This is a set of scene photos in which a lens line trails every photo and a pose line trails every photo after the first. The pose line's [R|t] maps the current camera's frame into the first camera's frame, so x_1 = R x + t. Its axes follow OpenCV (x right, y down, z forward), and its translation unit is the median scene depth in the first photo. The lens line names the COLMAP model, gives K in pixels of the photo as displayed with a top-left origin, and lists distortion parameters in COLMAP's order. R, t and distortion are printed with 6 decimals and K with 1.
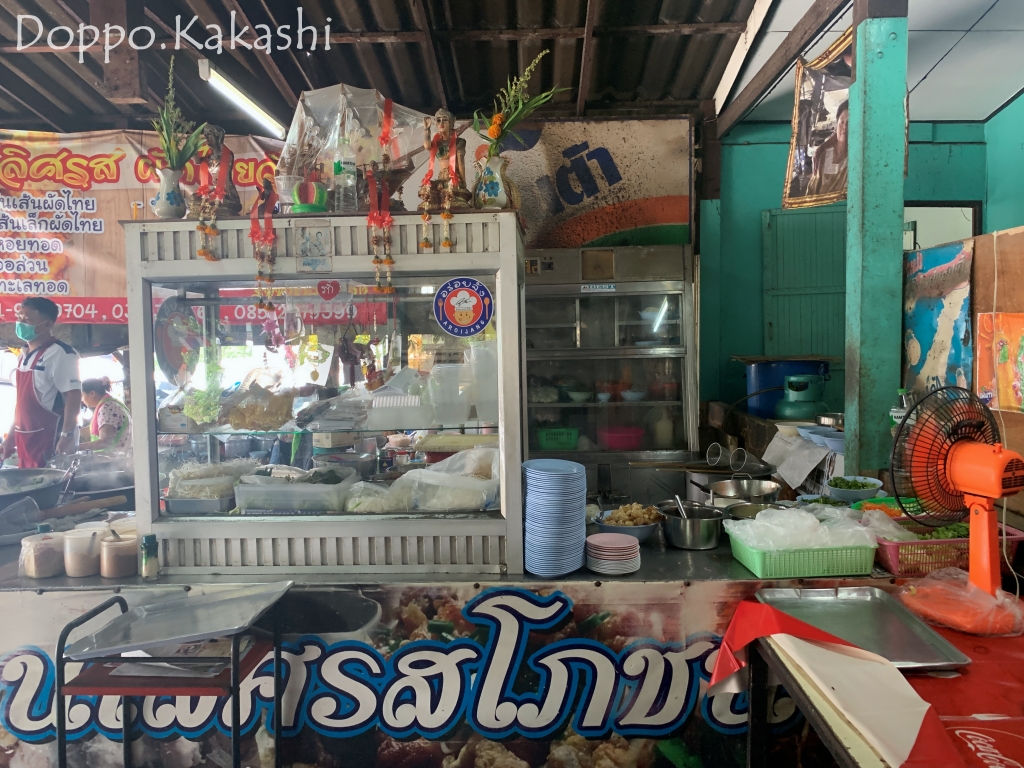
lens RADIAL K [[776.9, 0, 519.1], [0, 776.9, 378.8], [0, 0, 1]] dist [0.032353, -0.021434]
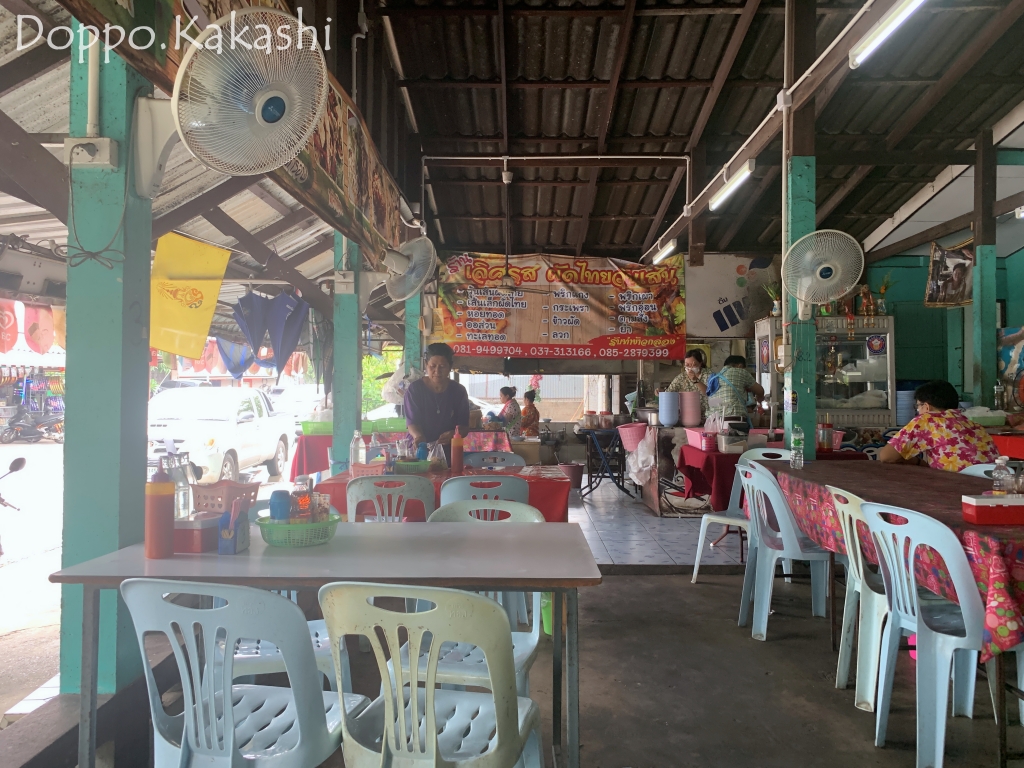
lens RADIAL K [[776.9, 0, 507.4], [0, 776.9, 386.2], [0, 0, 1]] dist [0.032353, -0.021434]
pose [[0.999581, 0.015363, 0.024526, -0.912949], [-0.013727, 0.997756, -0.065536, 0.171628], [-0.025478, 0.065172, 0.997549, -1.193362]]
